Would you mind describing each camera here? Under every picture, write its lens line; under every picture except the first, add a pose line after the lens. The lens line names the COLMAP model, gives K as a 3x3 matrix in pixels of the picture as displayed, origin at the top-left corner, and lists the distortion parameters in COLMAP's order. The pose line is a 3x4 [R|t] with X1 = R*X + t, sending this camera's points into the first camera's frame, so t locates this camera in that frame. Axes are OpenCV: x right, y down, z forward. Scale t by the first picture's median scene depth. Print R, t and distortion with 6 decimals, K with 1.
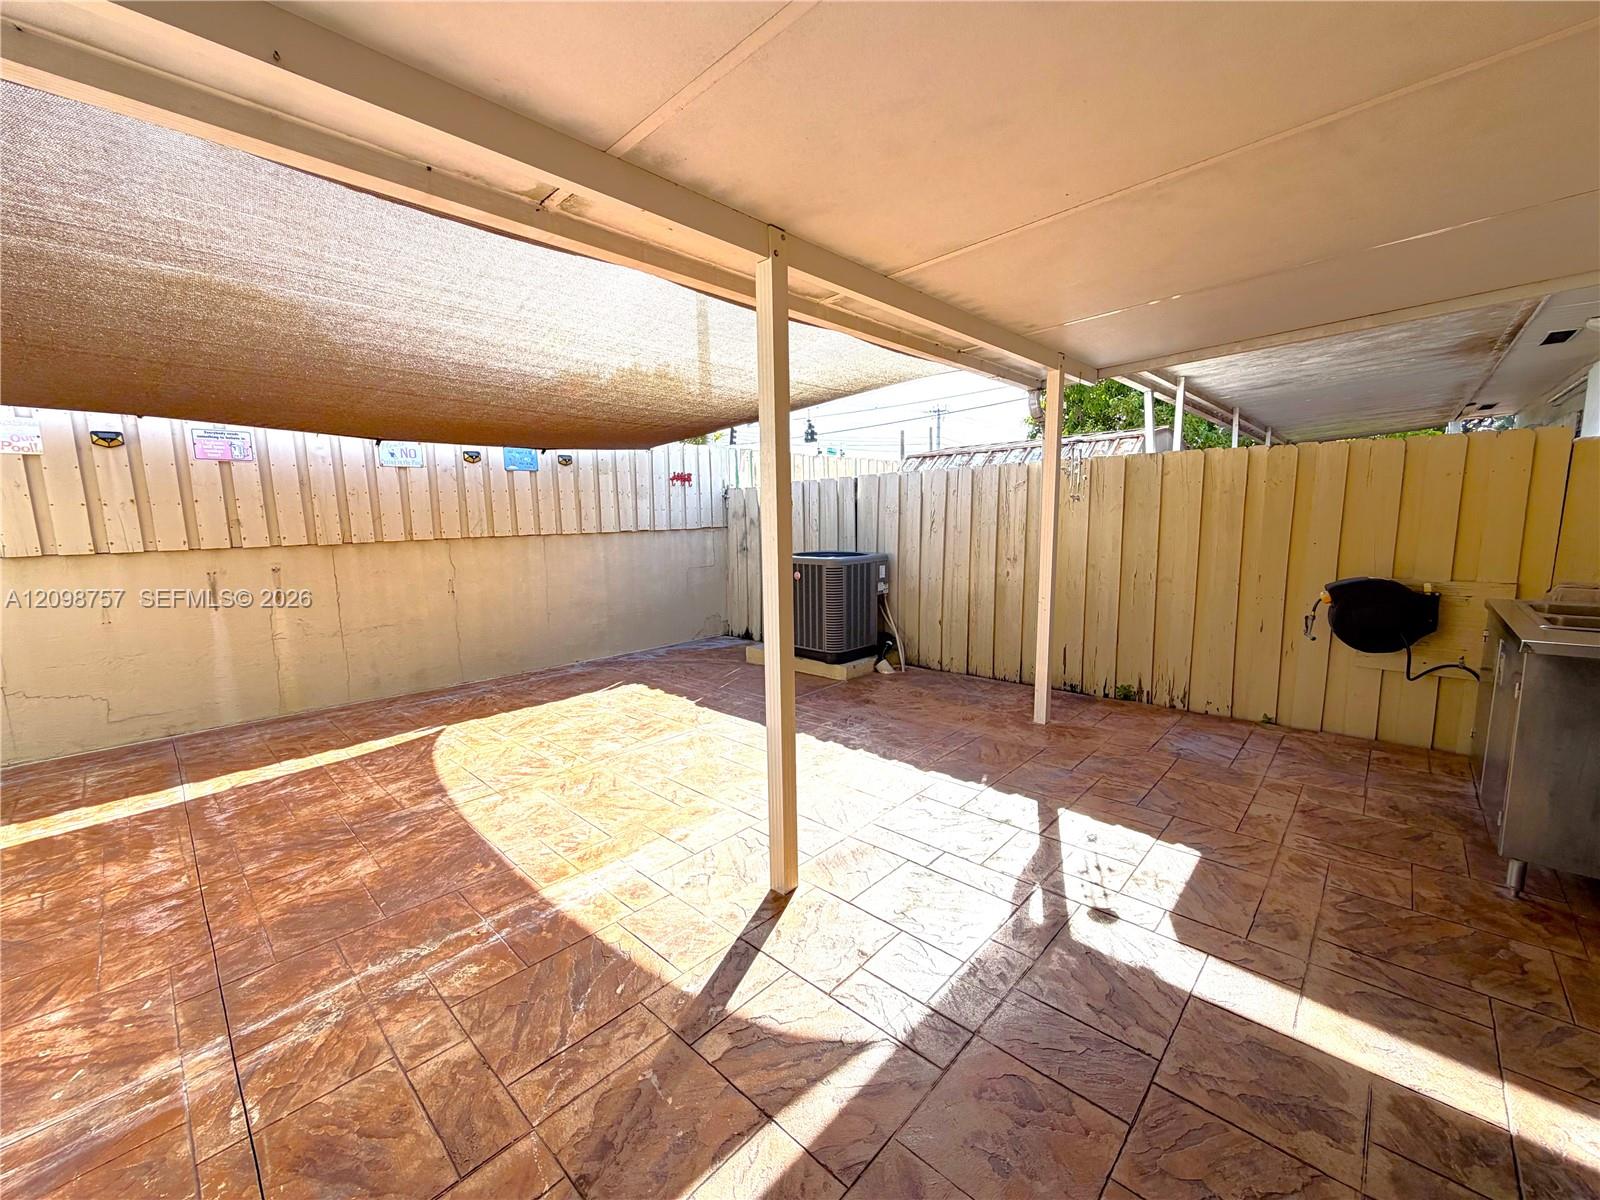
lens RADIAL K [[640.6, 0, 794.9], [0, 640.6, 600.2], [0, 0, 1]] dist [0.000317, -0.000384]
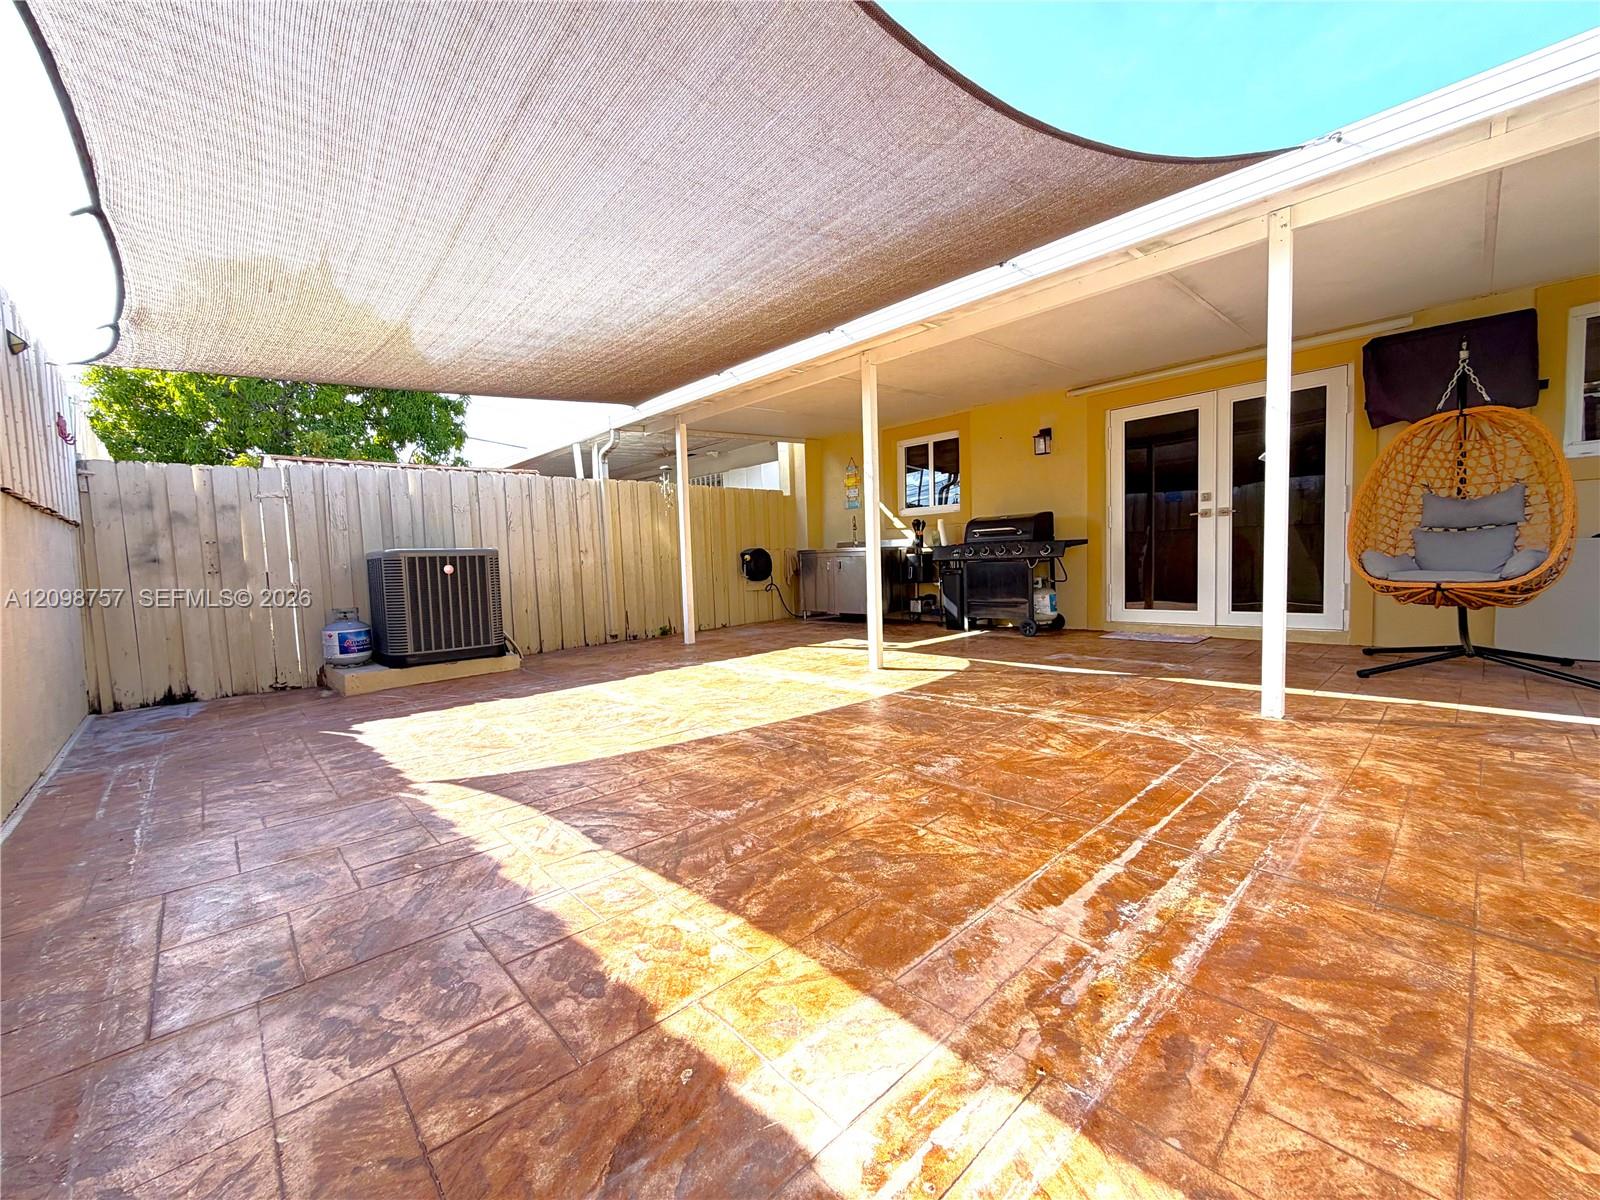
lens RADIAL K [[640.6, 0, 794.9], [0, 640.6, 600.2], [0, 0, 1]] dist [0.000317, -0.000384]
pose [[0.067672, -0.050306, 0.996439, -1.329125], [0.171702, 0.984414, 0.038038, 0.082341], [-0.982822, 0.168516, 0.075255, 0.706520]]
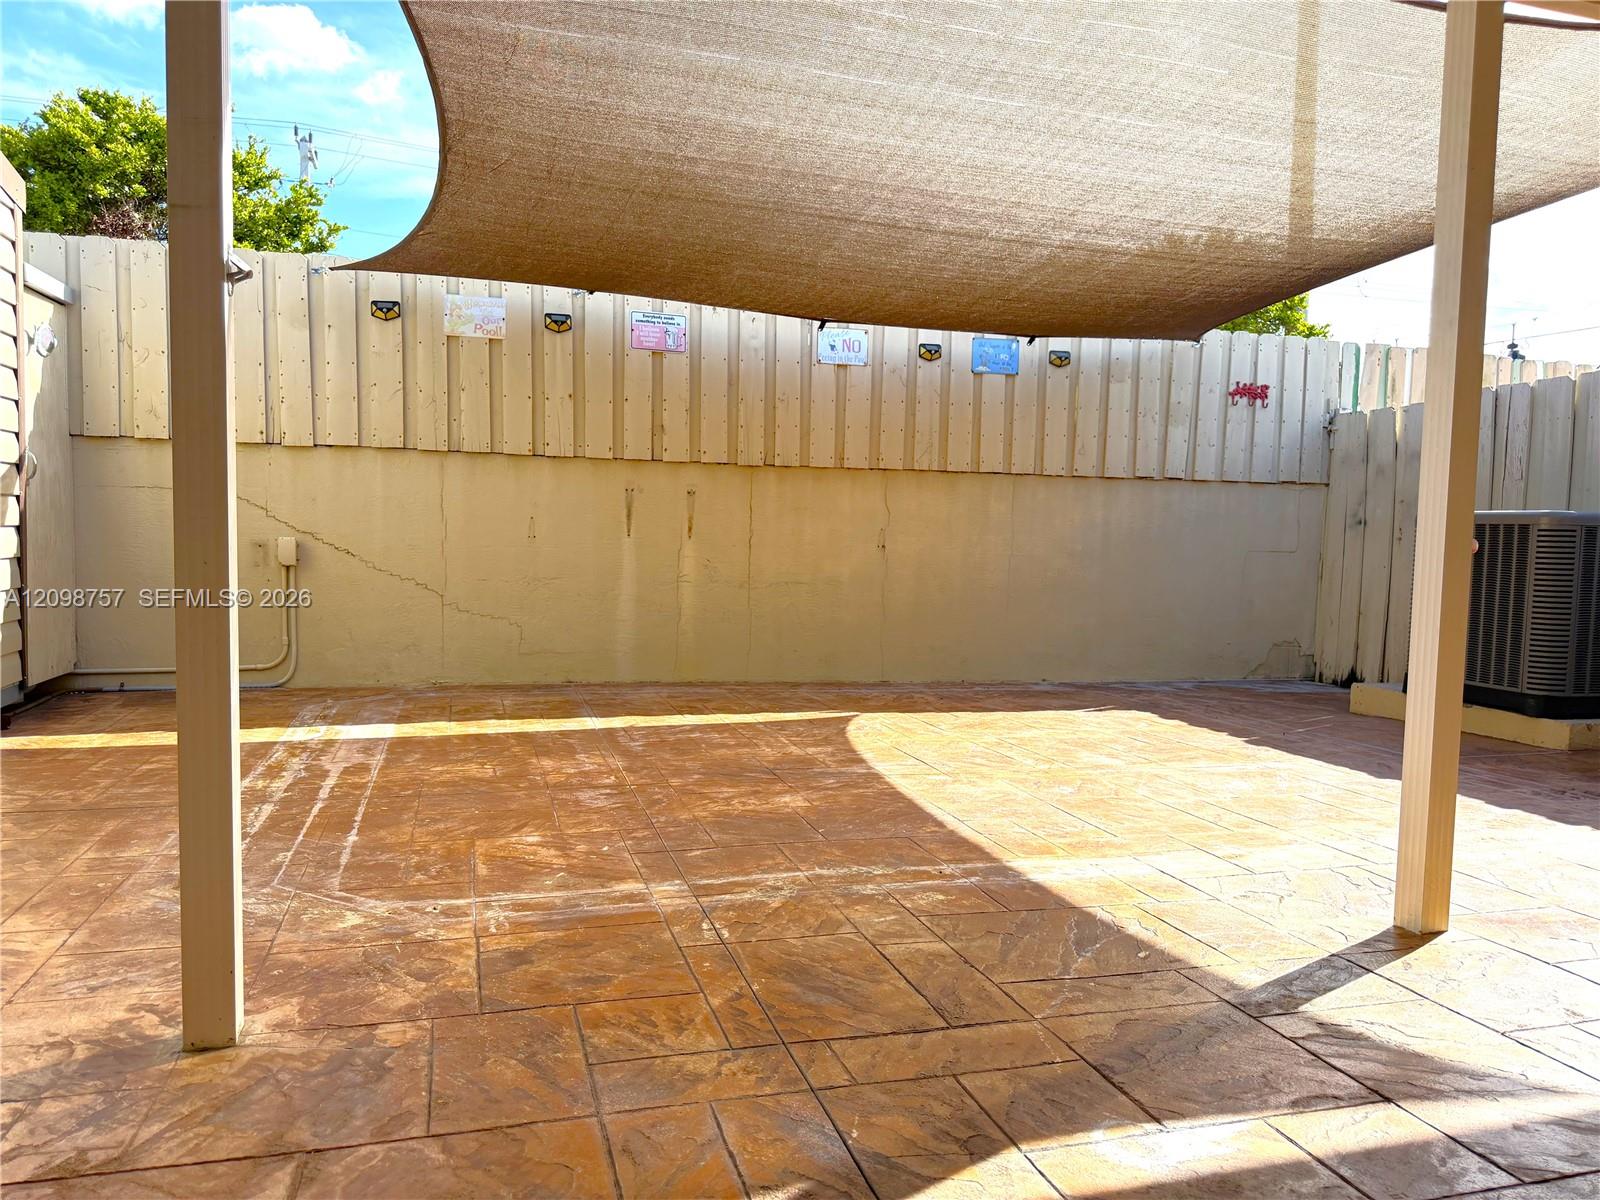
lens RADIAL K [[1126.8, 0, 794.7], [0, 1126.8, 606.4], [0, 0, 1]] dist [0.110997, -0.172499]
pose [[0.863239, 0.069922, -0.499929, -0.004382], [-0.106546, 0.993287, -0.045051, 0.175229], [0.493423, 0.092155, 0.864894, -0.144464]]
